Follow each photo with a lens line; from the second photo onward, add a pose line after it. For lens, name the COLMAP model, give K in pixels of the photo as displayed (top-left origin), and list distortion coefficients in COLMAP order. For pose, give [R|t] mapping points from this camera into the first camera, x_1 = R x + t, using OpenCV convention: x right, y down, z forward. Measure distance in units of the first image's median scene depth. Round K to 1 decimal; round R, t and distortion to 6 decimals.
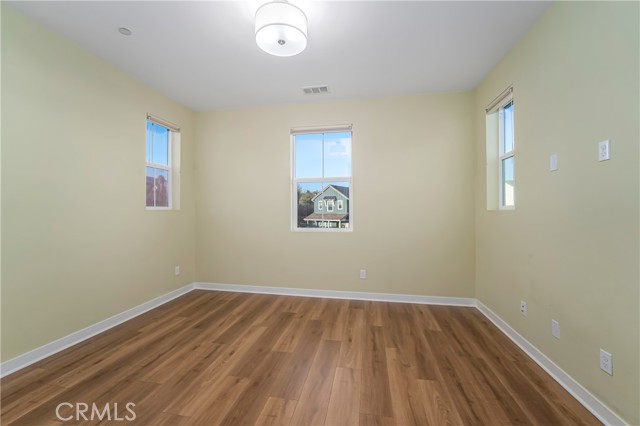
lens RADIAL K [[258.6, 0, 319.8], [0, 258.6, 210.9], [0, 0, 1]] dist [-0.011208, -0.000442]
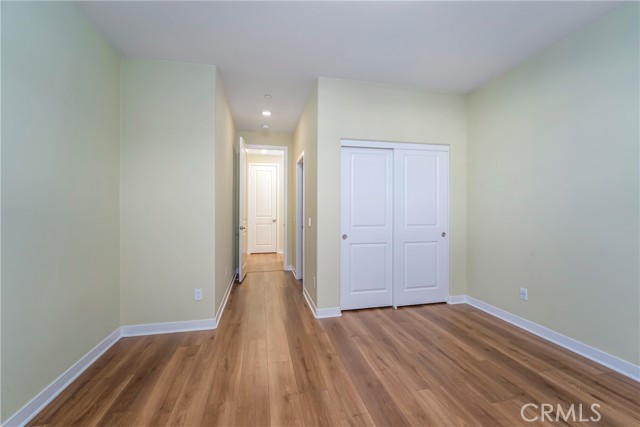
lens RADIAL K [[260.6, 0, 320.0], [0, 260.6, 211.3], [0, 0, 1]] dist [-0.003357, 0.000049]
pose [[-0.922997, 0.005891, -0.384763, 0.290866], [0.002930, 0.999961, 0.008282, -0.008735], [0.384797, 0.006517, -0.922978, 1.625240]]
